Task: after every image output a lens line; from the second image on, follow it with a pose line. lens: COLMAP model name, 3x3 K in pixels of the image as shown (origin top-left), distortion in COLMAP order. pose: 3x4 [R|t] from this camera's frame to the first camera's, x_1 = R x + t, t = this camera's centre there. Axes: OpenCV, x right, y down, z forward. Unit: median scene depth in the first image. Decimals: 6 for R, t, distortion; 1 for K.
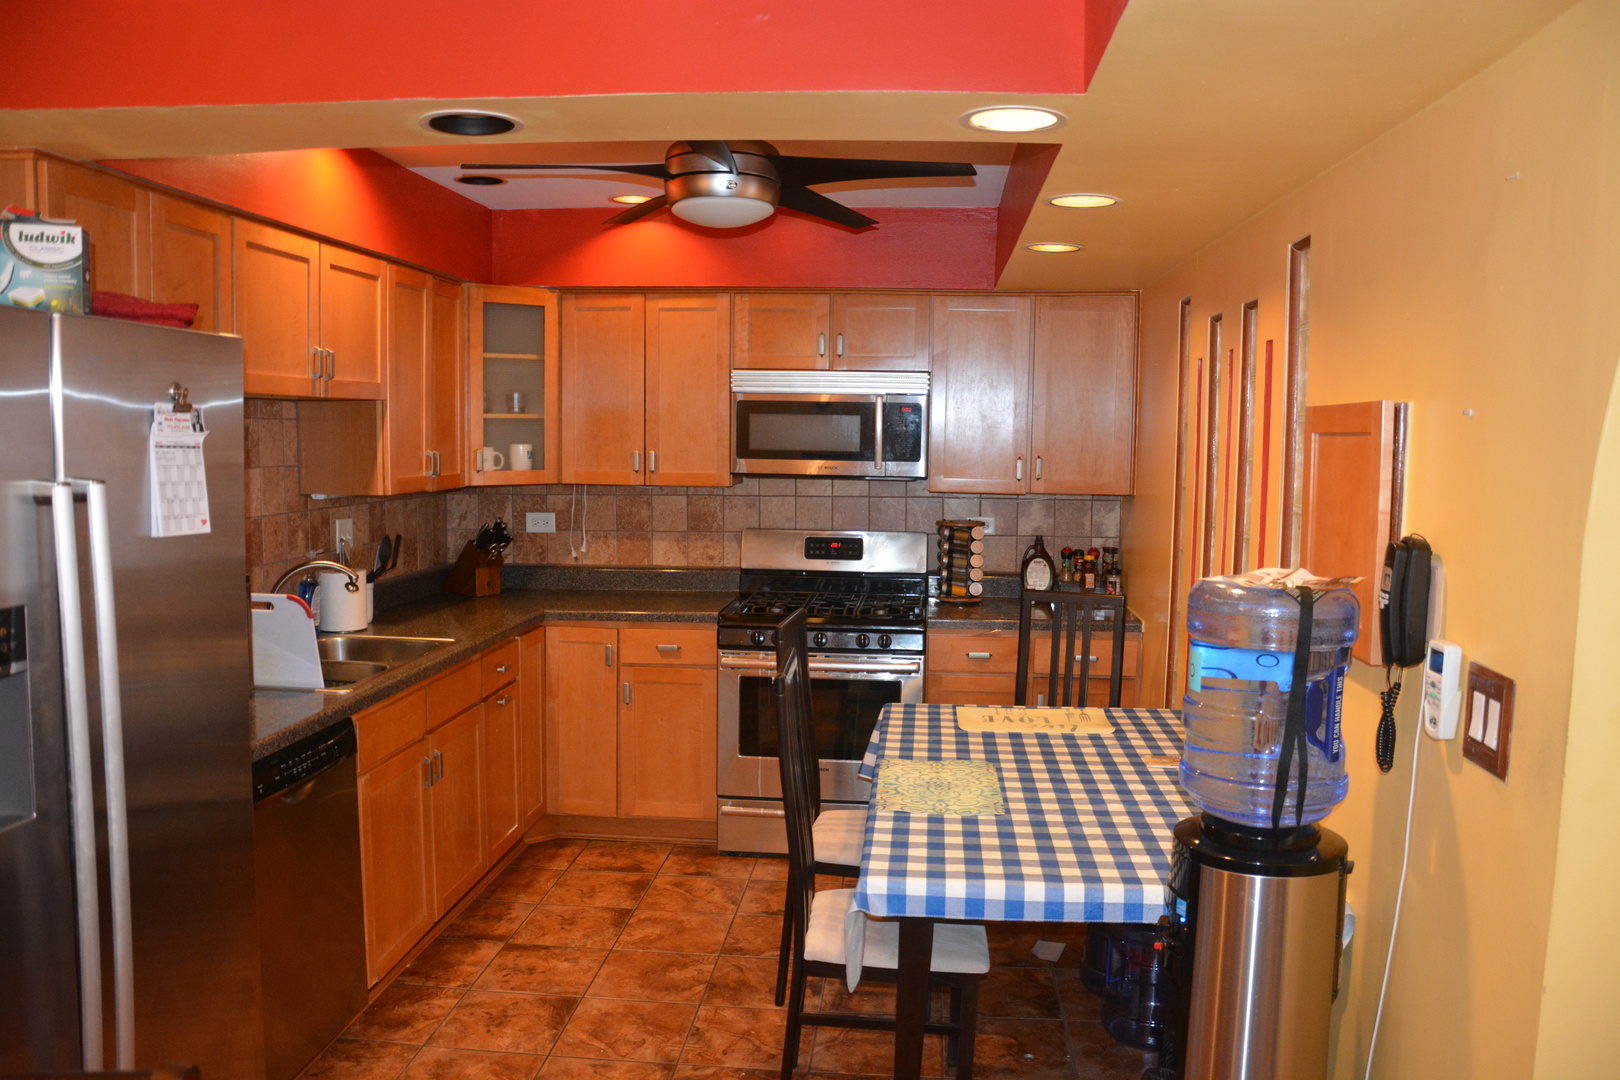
lens RADIAL K [[1250.9, 0, 822.0], [0, 1250.9, 554.1], [0, 0, 1]] dist [-0.156906, 0.104755]
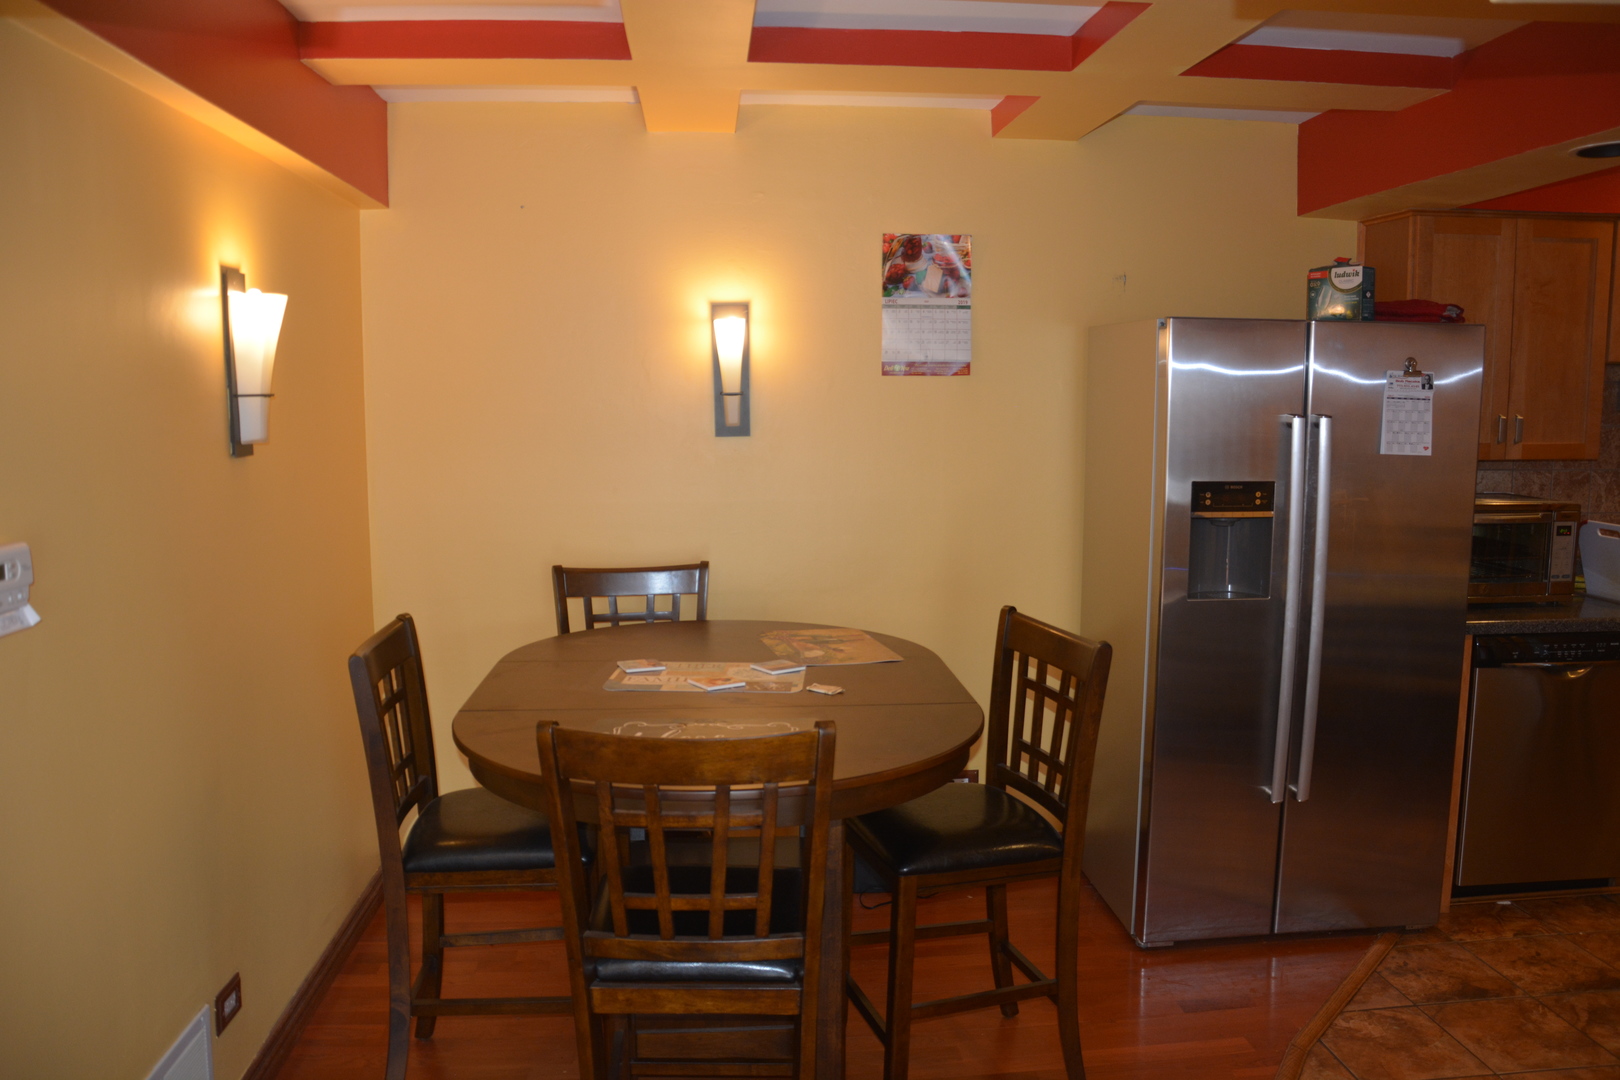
lens RADIAL K [[1250.9, 0, 818.0], [0, 1250.9, 551.5], [0, 0, 1]] dist [-0.156906, 0.104755]
pose [[0.174711, 0.111078, -0.978334, 0.413259], [-0.091115, 0.991177, 0.096265, 0.012388], [0.980395, 0.072323, 0.183291, -0.013440]]
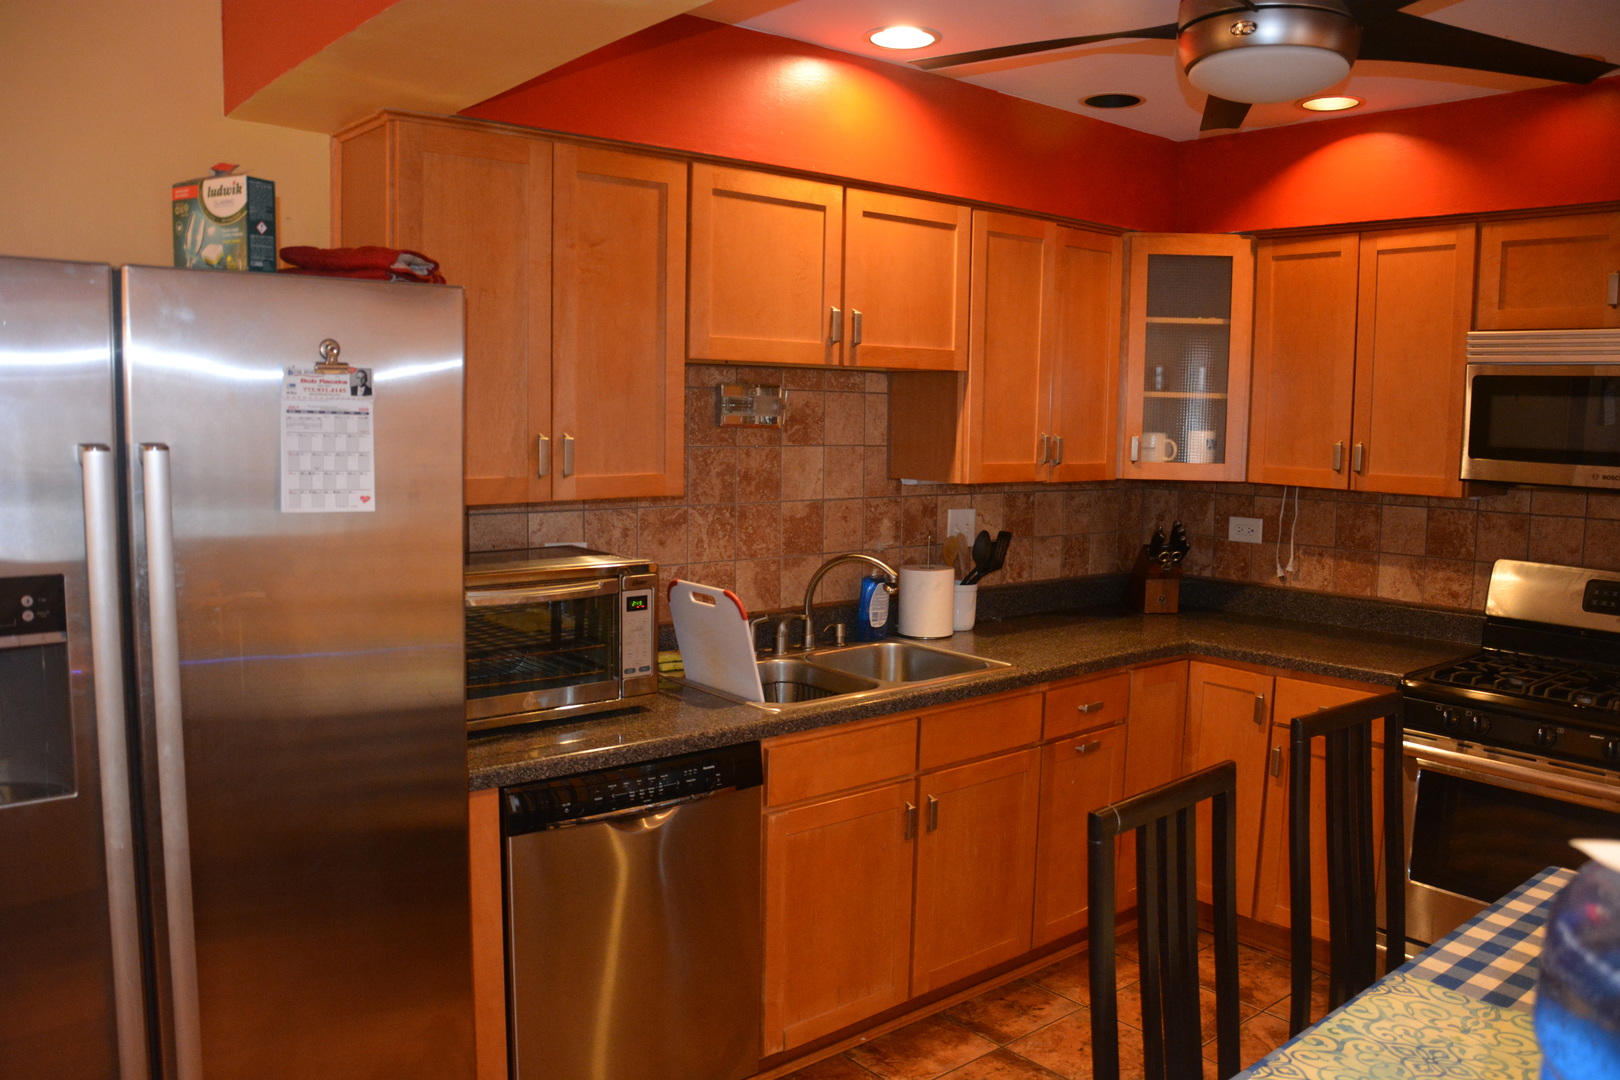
lens RADIAL K [[1250.9, 0, 823.1], [0, 1250.9, 554.2], [0, 0, 1]] dist [-0.156906, 0.104755]
pose [[0.708253, 0.081995, -0.701181, 0.165535], [-0.078120, 0.996235, 0.037590, -0.021839], [0.701624, 0.028153, 0.711991, 0.286491]]
